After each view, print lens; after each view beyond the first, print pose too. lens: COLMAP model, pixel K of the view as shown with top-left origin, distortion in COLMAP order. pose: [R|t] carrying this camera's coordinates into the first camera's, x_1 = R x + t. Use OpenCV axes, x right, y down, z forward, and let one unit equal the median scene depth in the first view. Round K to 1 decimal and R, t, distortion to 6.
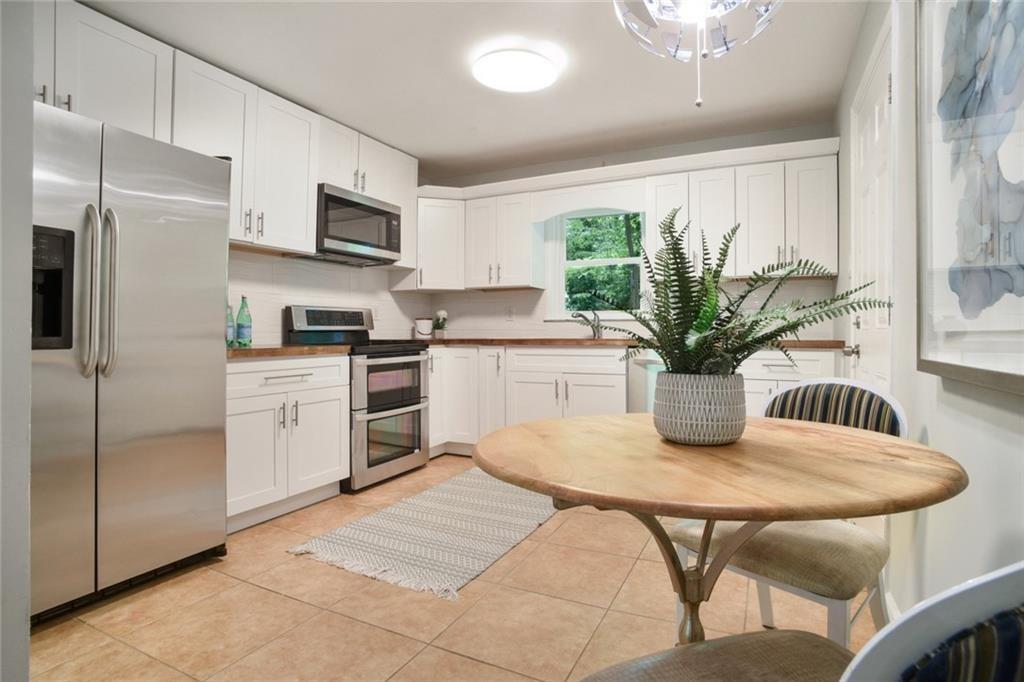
lens RADIAL K [[514.2, 0, 515.4], [0, 514.2, 334.9], [0, 0, 1]] dist [-0.139148, 0.070230]
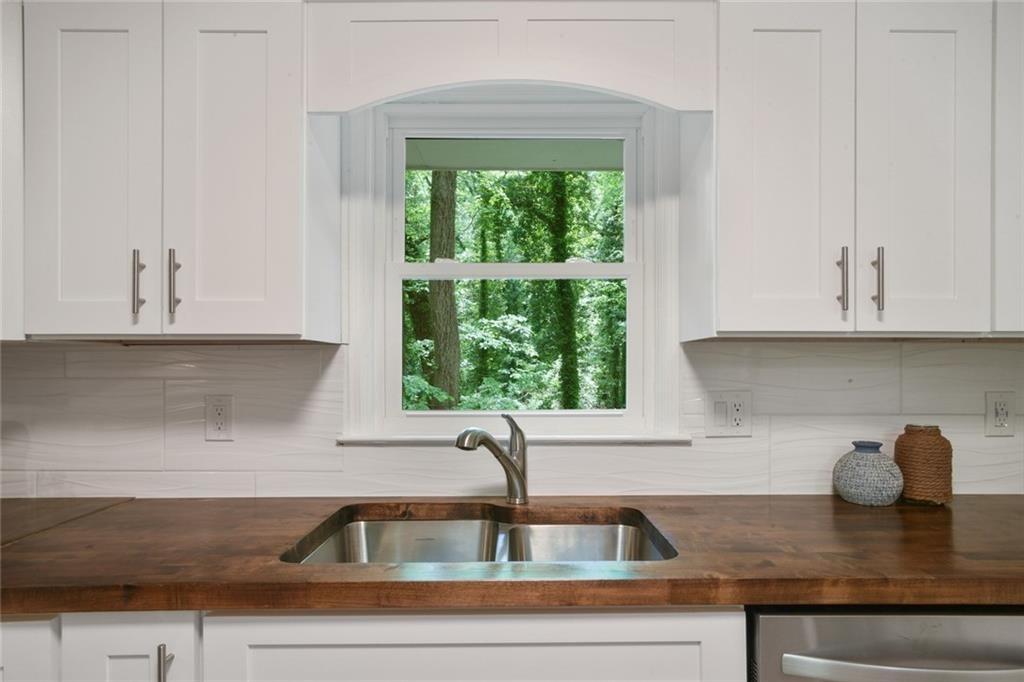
lens RADIAL K [[552.7, 0, 511.3], [0, 552.7, 372.0], [0, 0, 1]] dist [-0.000593, 0.000011]
pose [[0.889068, -0.005937, 0.457737, -0.009044], [0.007847, 0.999967, -0.002270, -0.083765], [-0.457708, 0.005610, 0.889085, 0.763956]]
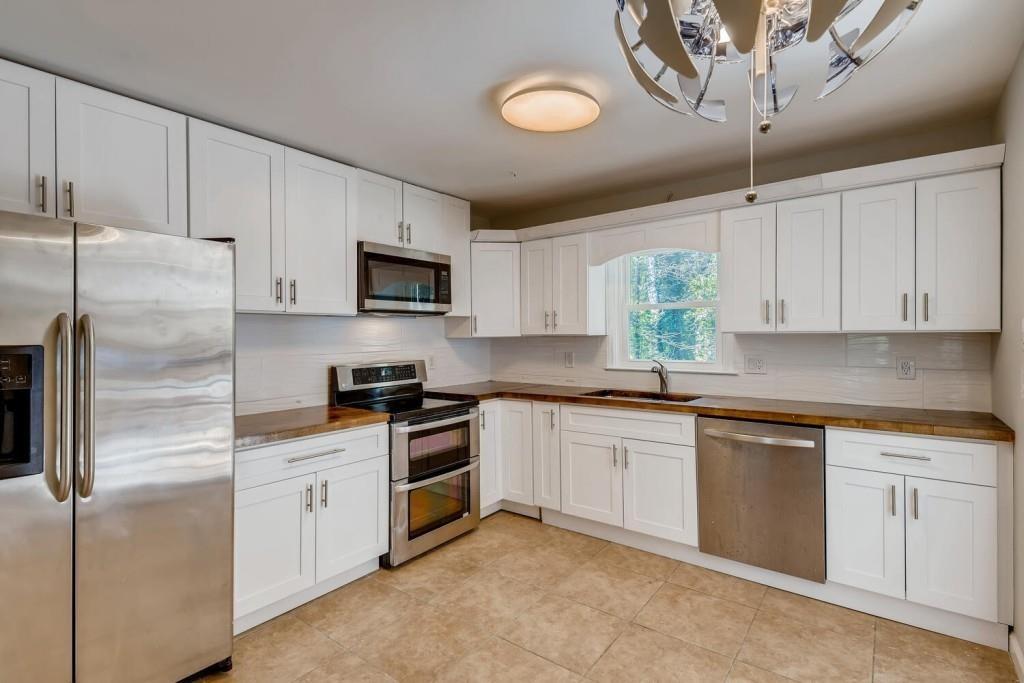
lens RADIAL K [[486.5, 0, 507.5], [0, 486.5, 335.1], [0, 0, 1]] dist [0.000724, -0.000168]
pose [[0.981301, -0.011311, -0.192147, 0.062056], [0.010424, 0.999930, -0.005629, -0.102710], [0.192197, 0.003520, 0.981350, 0.118407]]
